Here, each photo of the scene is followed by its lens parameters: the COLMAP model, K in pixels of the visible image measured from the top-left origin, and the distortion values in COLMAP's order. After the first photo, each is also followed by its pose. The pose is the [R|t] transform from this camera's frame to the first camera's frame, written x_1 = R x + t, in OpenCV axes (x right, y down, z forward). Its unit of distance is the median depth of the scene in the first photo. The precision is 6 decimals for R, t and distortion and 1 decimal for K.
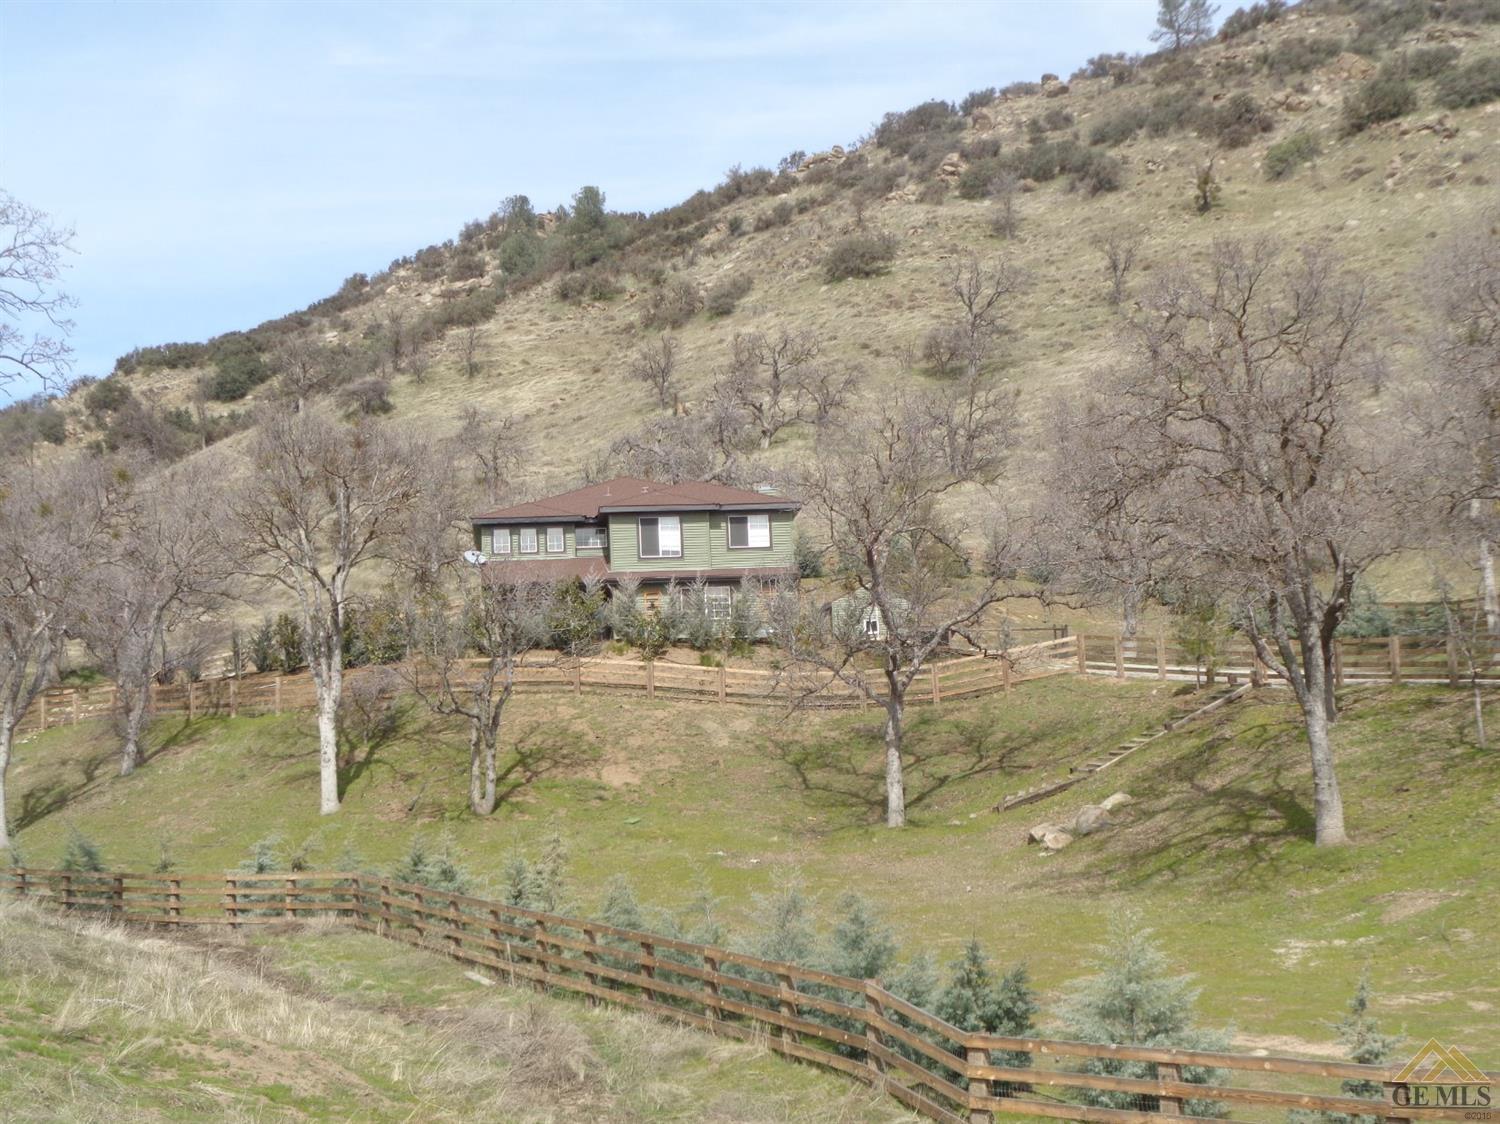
lens RADIAL K [[2237.5, 0, 752.6], [0, 2237.5, 561.6], [0, 0, 1]] dist [0.020353, 0.000000]
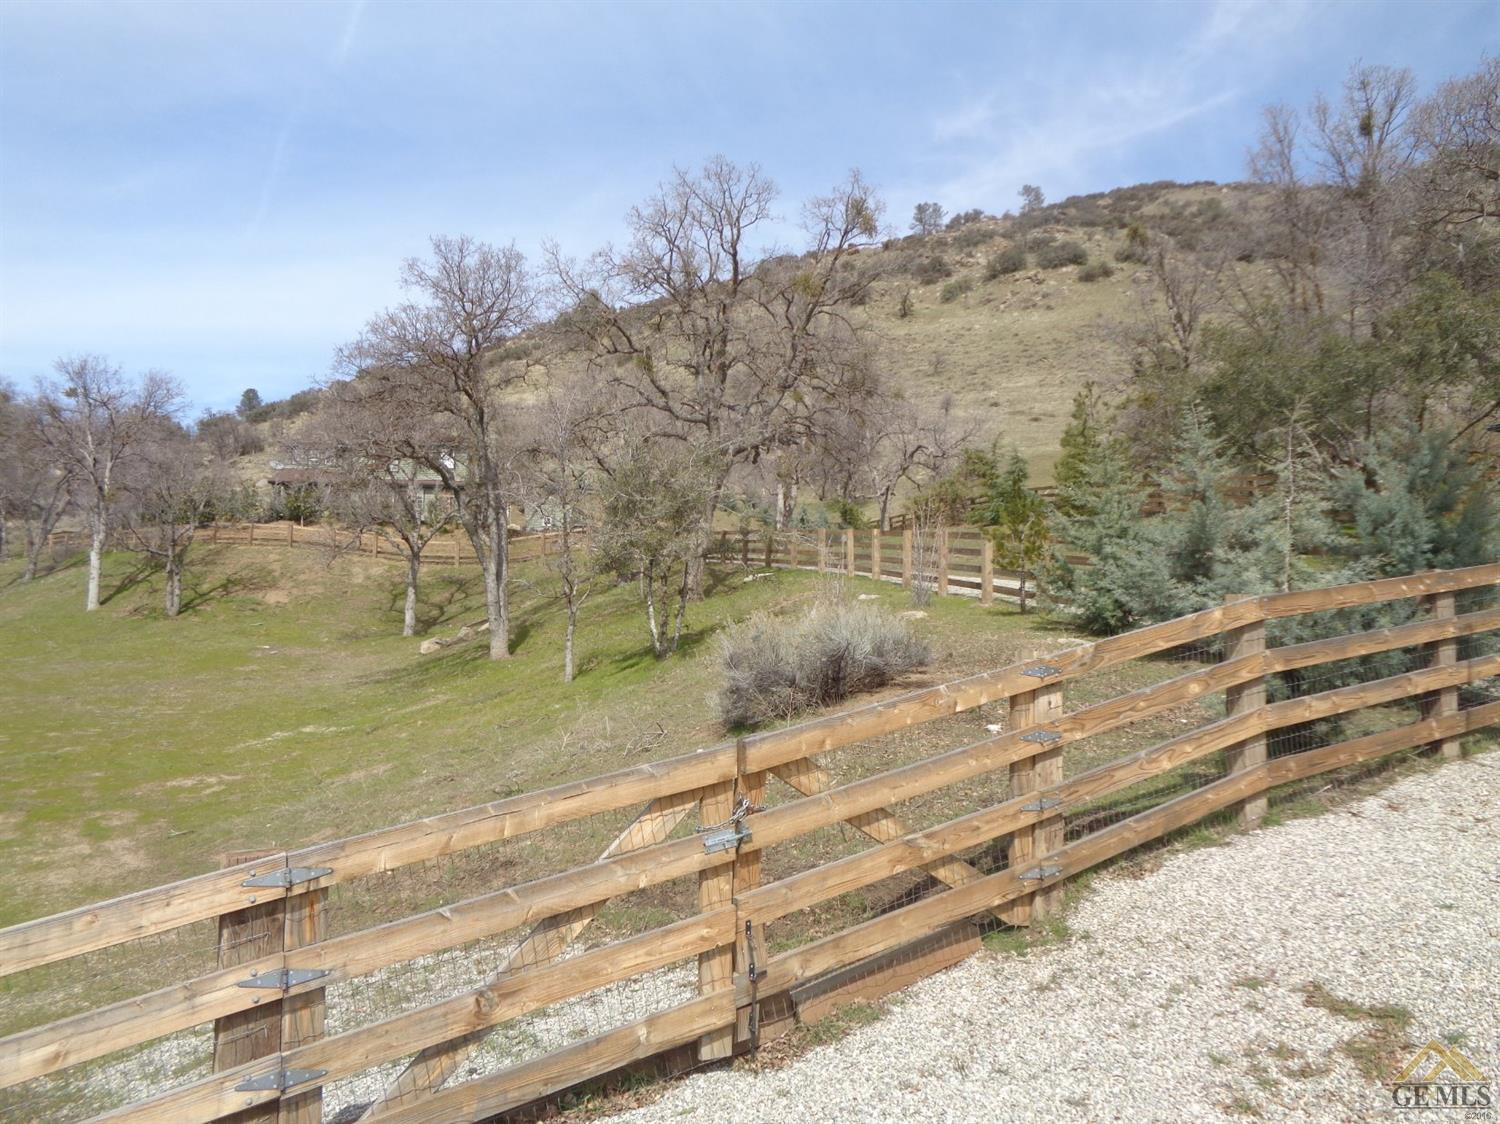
lens RADIAL K [[1149.6, 0, 749.5], [0, 1149.6, 569.5], [0, 0, 1]] dist [0.023505, -0.000160]
pose [[0.998560, 0.052710, 0.010015, 0.226082], [-0.053201, 0.996920, 0.057617, 0.007485], [-0.006947, -0.058067, 0.998289, 0.132118]]
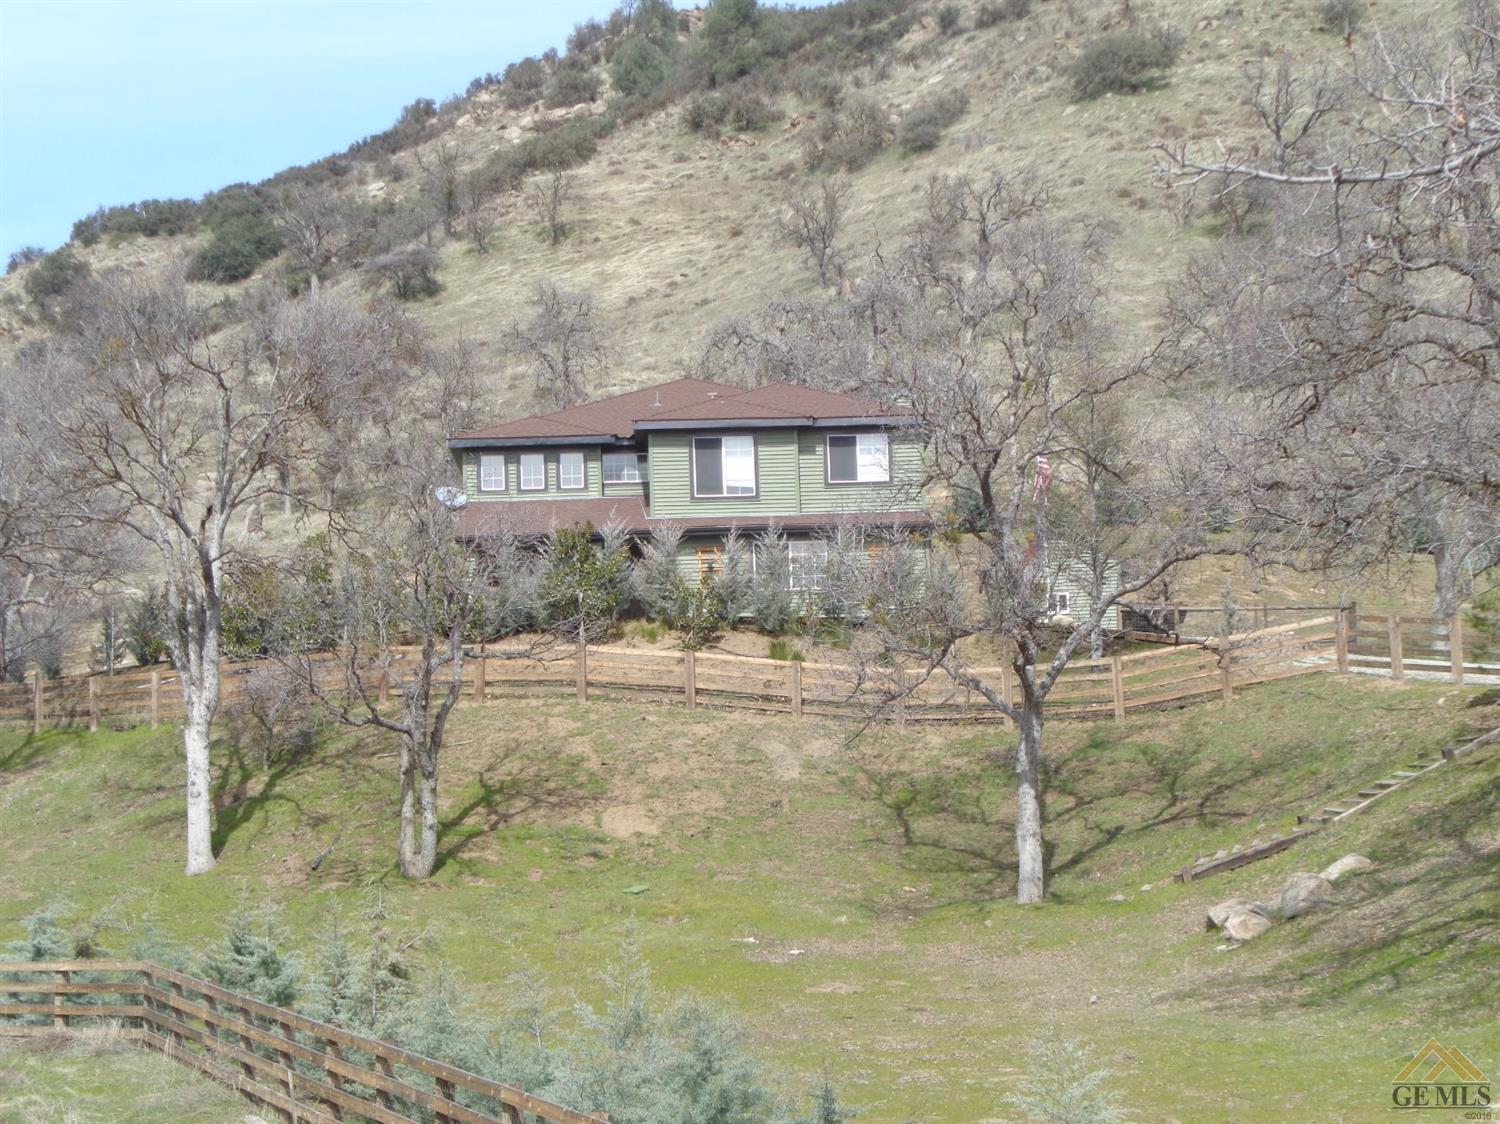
lens RADIAL K [[3244.1, 0, 747.2], [0, 3244.1, 563.7], [0, 0, 1]] dist [0.021643, 0.000000]
pose [[0.996678, 0.003363, -0.081369, 0.044447], [-0.002206, 0.999895, 0.014303, 0.004133], [0.081408, -0.014076, 0.996581, 0.034753]]
